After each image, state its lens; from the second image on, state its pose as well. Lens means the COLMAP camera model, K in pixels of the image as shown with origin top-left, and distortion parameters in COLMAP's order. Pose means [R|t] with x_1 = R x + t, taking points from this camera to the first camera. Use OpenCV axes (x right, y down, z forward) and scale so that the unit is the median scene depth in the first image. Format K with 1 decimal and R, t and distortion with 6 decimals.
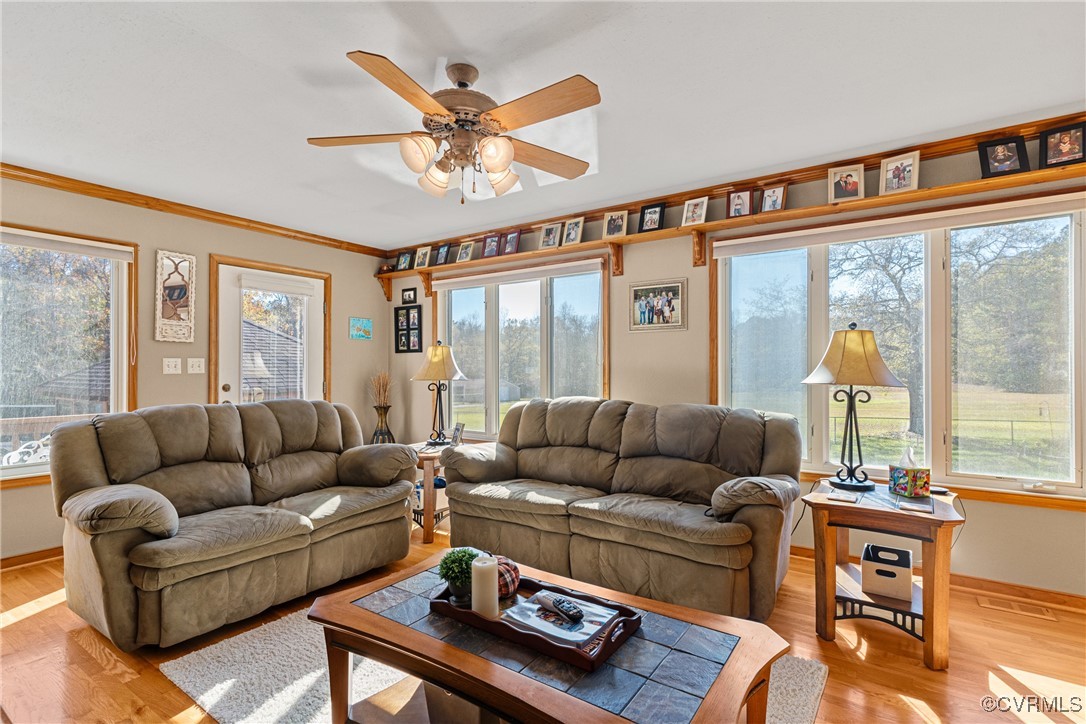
lens RADIAL K [[524.8, 0, 537.7], [0, 524.8, 373.2], [0, 0, 1]] dist [0.002930, 0.001066]
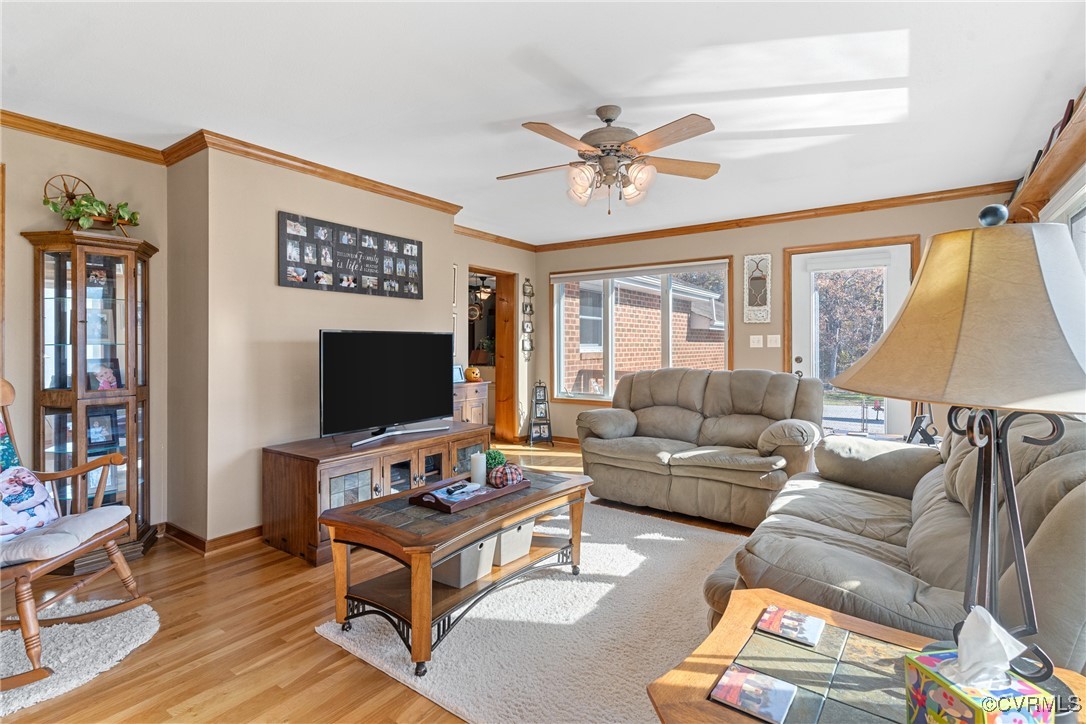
lens RADIAL K [[514.2, 0, 542.9], [0, 514.2, 356.5], [0, 0, 1]] dist [-0.001262, -0.000059]
pose [[-0.008174, 0.020345, -0.999760, 0.599519], [-0.007528, 0.999763, 0.020407, 0.001850], [0.999938, 0.007693, -0.008019, 0.478816]]
